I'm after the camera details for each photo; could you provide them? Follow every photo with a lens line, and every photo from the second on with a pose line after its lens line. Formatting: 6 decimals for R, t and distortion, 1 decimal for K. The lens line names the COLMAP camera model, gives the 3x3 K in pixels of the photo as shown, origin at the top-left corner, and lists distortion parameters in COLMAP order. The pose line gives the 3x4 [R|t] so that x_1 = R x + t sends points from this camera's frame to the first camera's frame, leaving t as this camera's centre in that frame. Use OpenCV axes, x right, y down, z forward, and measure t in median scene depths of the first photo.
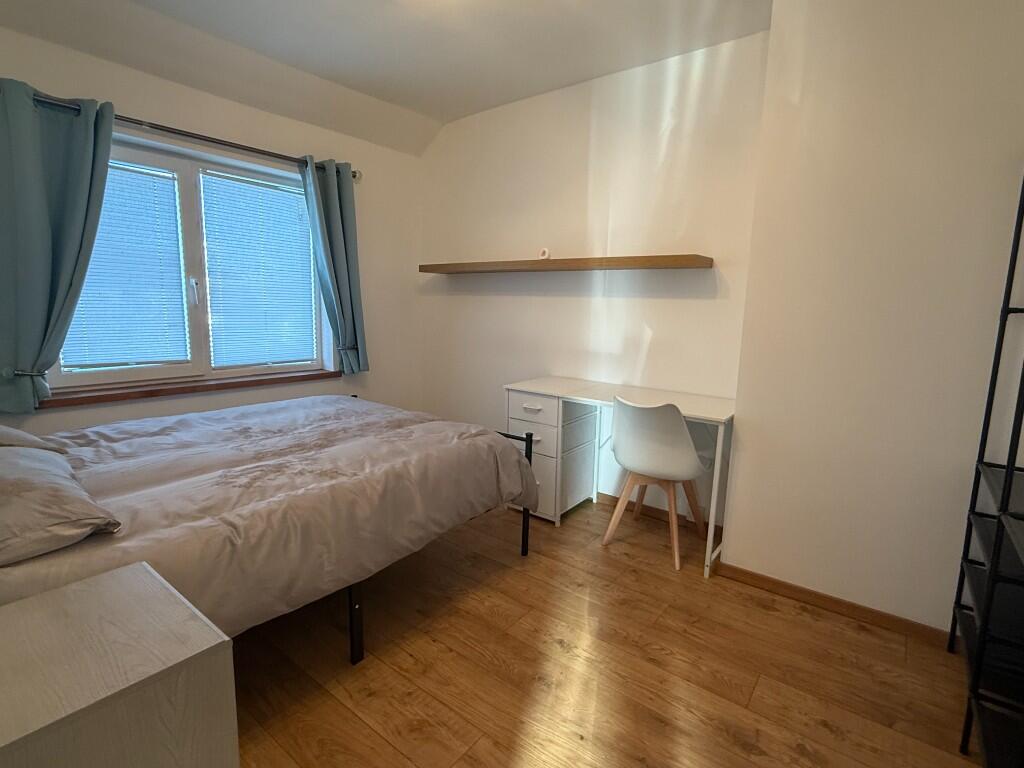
lens RADIAL K [[510.9, 0, 511.3], [0, 510.9, 380.5], [0, 0, 1]] dist [-0.000326, 0.001200]
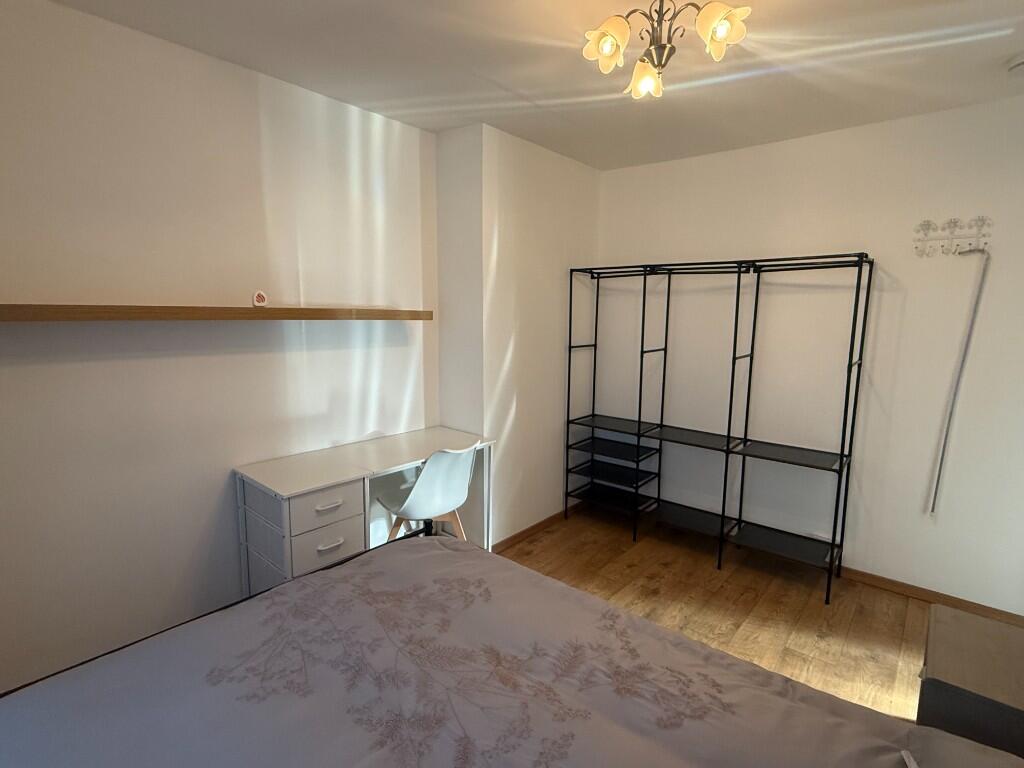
lens RADIAL K [[510.9, 0, 509.0], [0, 510.9, 379.0], [0, 0, 1]] dist [-0.000326, 0.001200]
pose [[0.059627, -0.150927, 0.986745, -0.679207], [0.153274, 0.978166, 0.140353, -0.201422], [-0.986383, 0.142874, 0.081458, 0.670623]]
